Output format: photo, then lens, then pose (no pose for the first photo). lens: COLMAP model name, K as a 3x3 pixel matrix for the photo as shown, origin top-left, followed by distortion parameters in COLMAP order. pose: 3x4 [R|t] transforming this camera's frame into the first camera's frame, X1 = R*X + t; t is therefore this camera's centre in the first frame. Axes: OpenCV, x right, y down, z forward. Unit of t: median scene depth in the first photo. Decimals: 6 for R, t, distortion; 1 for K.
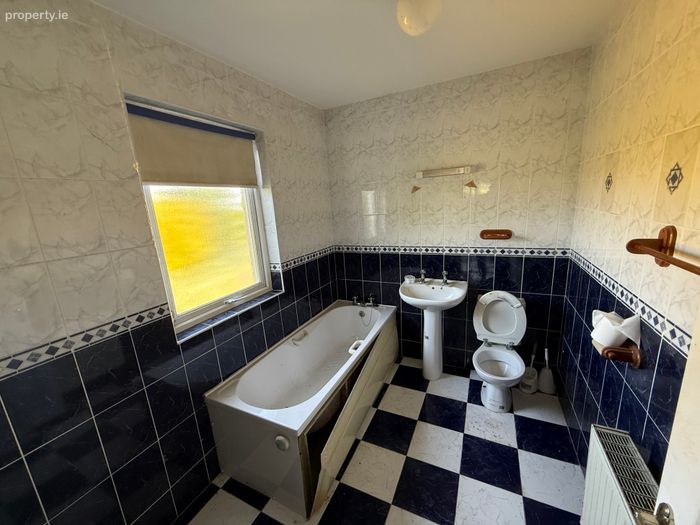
lens RADIAL K [[283.6, 0, 350.0], [0, 283.6, 262.5], [0, 0, 1]] dist [0.000448, 0.000023]
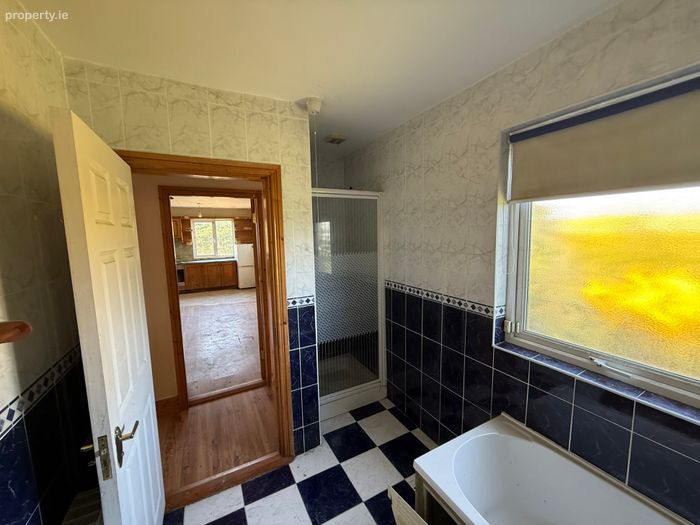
lens RADIAL K [[278.4, 0, 351.1], [0, 278.4, 264.0], [0, 0, 1]] dist [-0.000456, -0.000165]
pose [[-0.584947, 0.166512, -0.793795, 0.588792], [-0.118043, 0.950801, 0.286432, -0.295493], [0.802436, 0.261249, -0.536513, 1.179688]]
